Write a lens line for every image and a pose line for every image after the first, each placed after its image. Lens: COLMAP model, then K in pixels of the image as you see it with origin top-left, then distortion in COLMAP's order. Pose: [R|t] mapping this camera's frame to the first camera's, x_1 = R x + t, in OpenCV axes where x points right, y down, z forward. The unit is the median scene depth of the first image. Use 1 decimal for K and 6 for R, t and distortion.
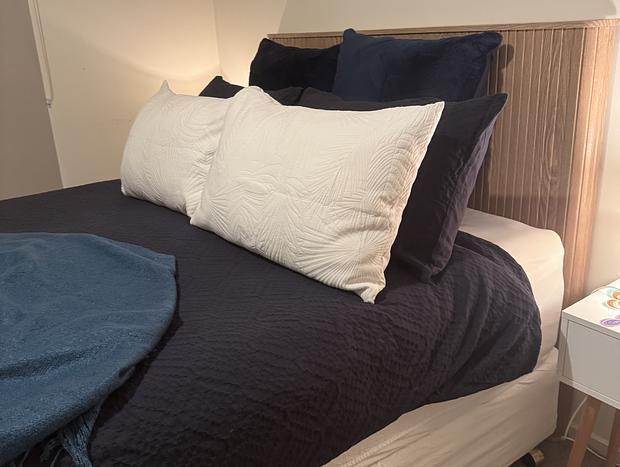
lens RADIAL K [[588.3, 0, 310.0], [0, 588.3, 233.5], [0, 0, 1]] dist [-0.001942, -0.011912]
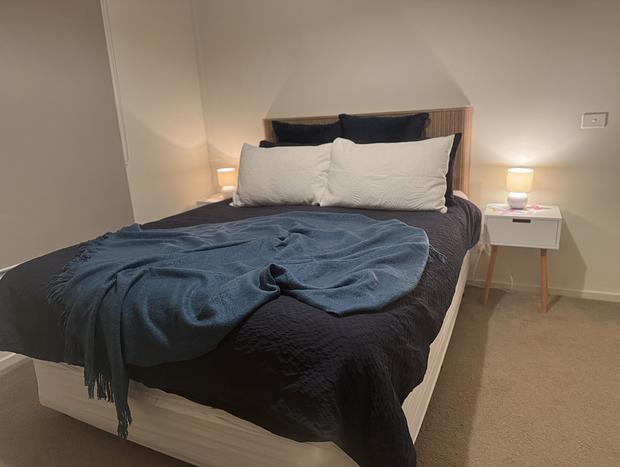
lens RADIAL K [[447.3, 0, 310.0], [0, 447.3, 233.5], [0, 0, 1]] dist [-0.001341, -0.006029]
pose [[0.877296, -0.121365, 0.464352, -0.958350], [0.171540, 0.982883, -0.067200, 0.170548], [-0.448248, 0.138609, 0.883098, -0.303647]]
